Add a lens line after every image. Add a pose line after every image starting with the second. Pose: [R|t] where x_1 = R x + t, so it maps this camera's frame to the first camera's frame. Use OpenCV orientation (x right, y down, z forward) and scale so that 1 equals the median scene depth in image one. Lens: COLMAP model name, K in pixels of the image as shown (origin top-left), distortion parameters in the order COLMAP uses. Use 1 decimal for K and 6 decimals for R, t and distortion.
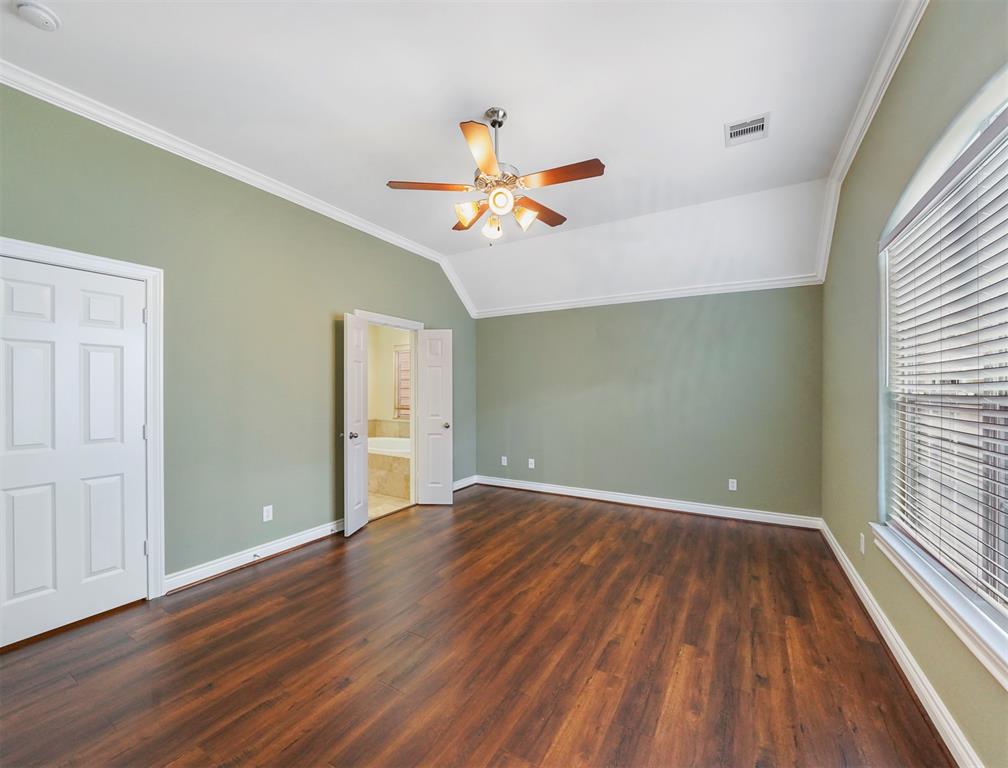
lens RADIAL K [[404.3, 0, 505.5], [0, 404.3, 389.5], [0, 0, 1]] dist [-0.019138, 0.002299]
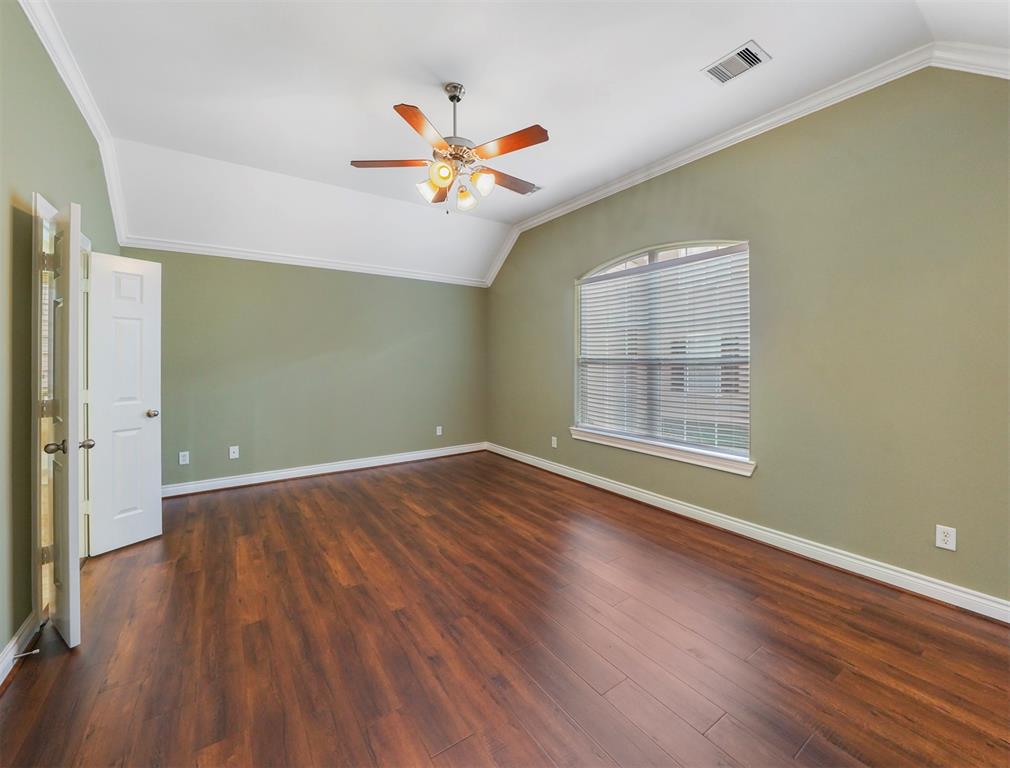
lens RADIAL K [[405.1, 0, 502.8], [0, 405.1, 357.9], [0, 0, 1]] dist [-0.019138, 0.002299]
pose [[0.431305, 0.000041, 0.902206, -0.721761], [-0.000066, 1.000000, -0.000014, 0.003602], [-0.902206, -0.000053, 0.431305, 0.353573]]
